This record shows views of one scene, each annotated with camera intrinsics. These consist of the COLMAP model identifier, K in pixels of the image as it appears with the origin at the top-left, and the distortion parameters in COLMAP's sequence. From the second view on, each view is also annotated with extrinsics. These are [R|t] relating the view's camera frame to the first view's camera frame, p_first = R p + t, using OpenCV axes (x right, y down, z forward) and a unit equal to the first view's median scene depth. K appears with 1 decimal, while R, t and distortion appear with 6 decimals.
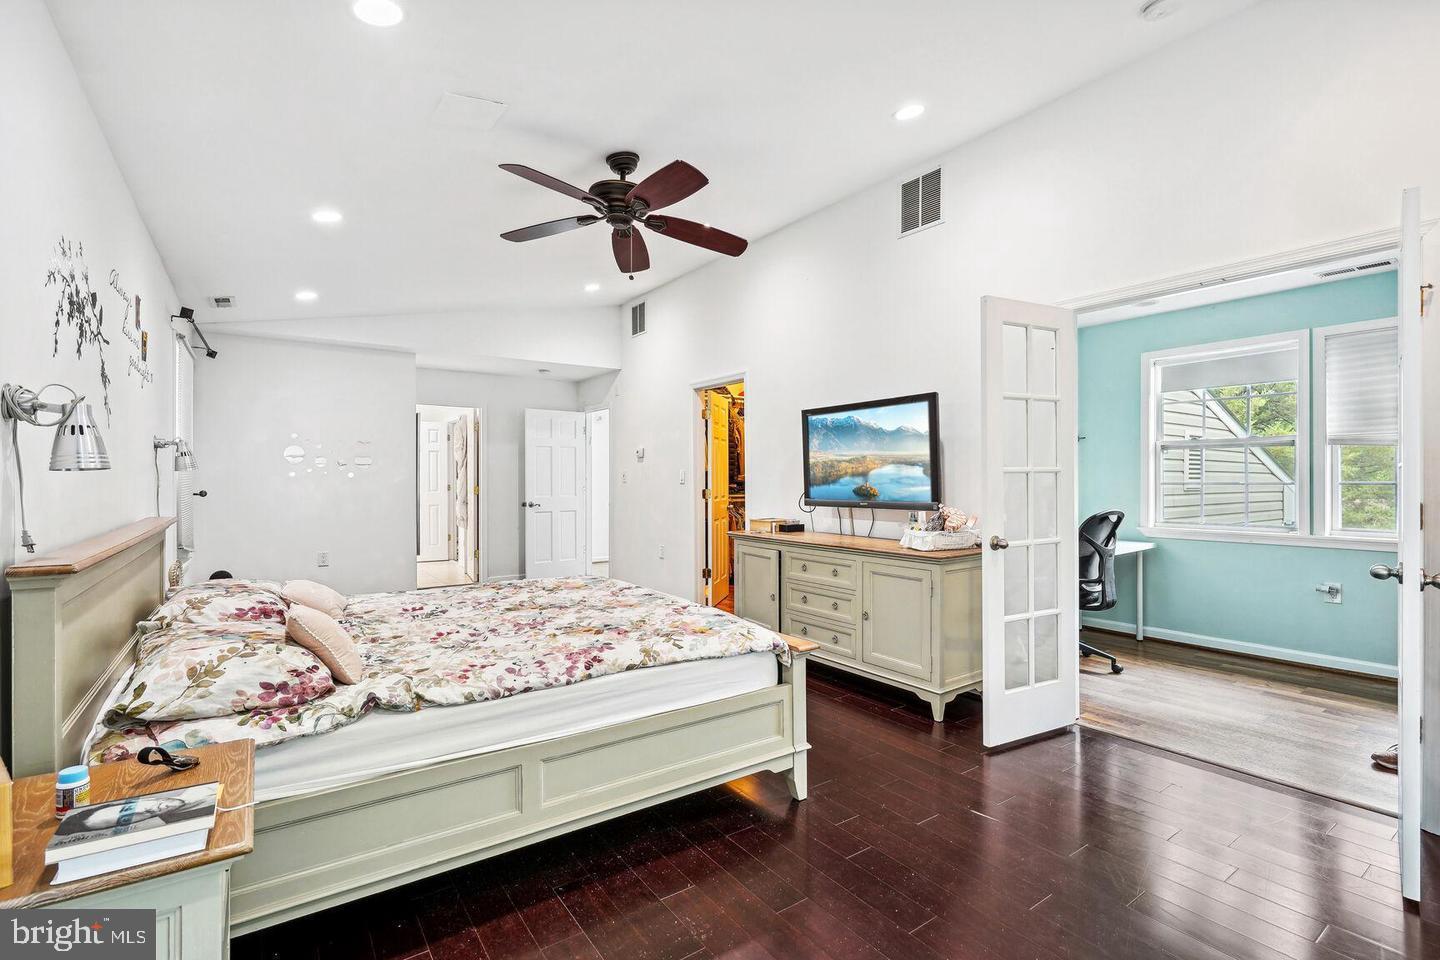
lens RADIAL K [[660.7, 0, 712.4], [0, 660.7, 481.1], [0, 0, 1]] dist [-0.003930, -0.000124]
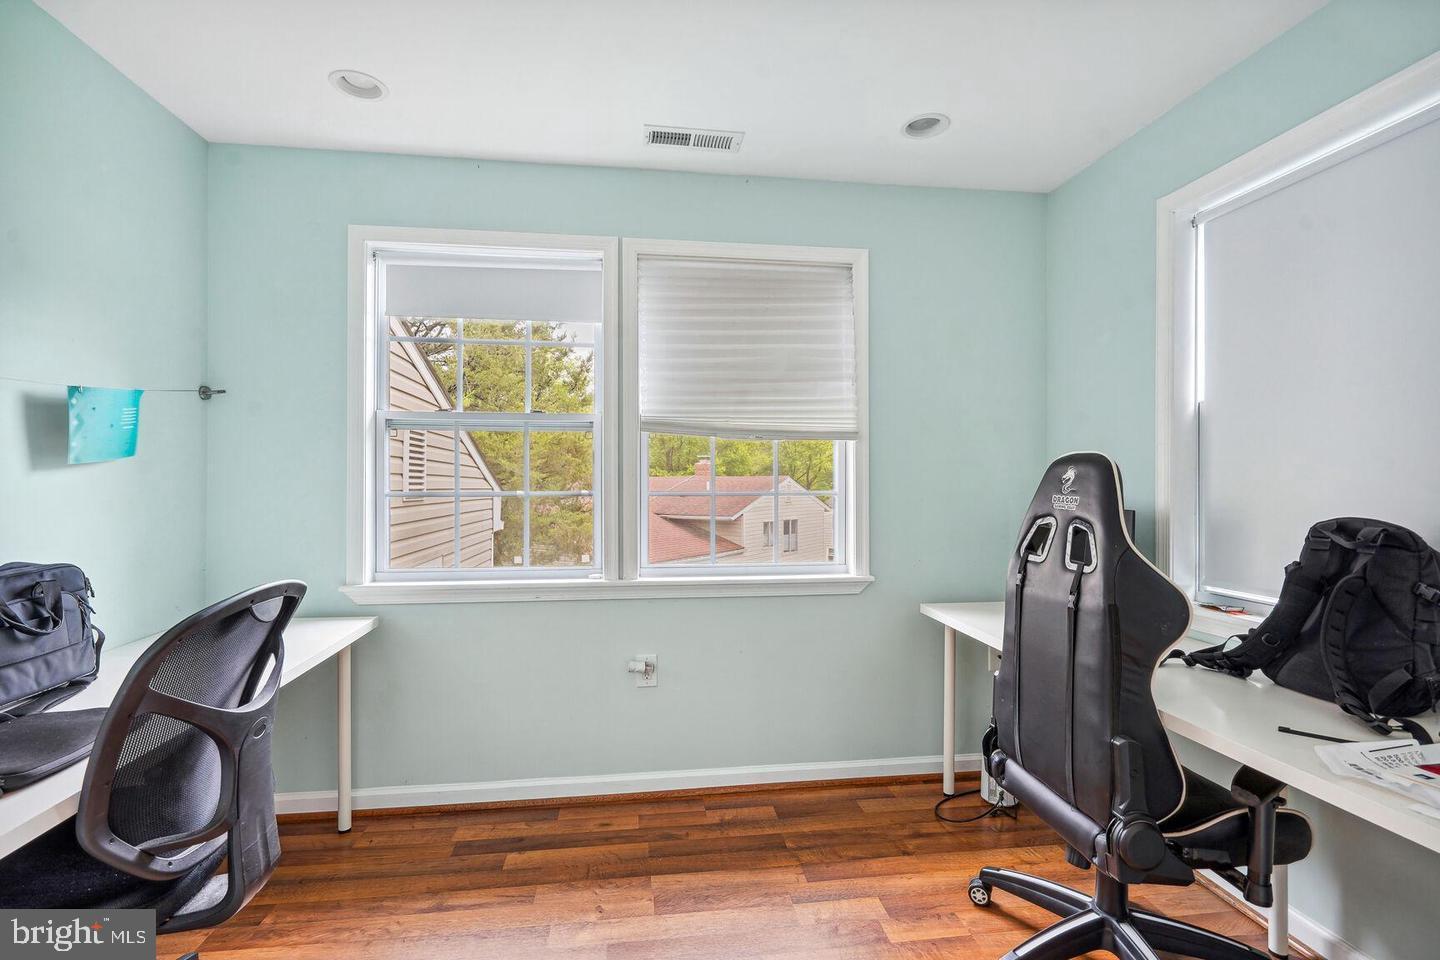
lens RADIAL K [[660.7, 0, 714.5], [0, 660.7, 482.8], [0, 0, 1]] dist [-0.003930, -0.000124]
pose [[0.462021, 0.003465, 0.886862, 0.408890], [0.000271, 0.999992, -0.004048, -0.004222], [-0.886869, 0.002111, 0.462016, 0.636783]]
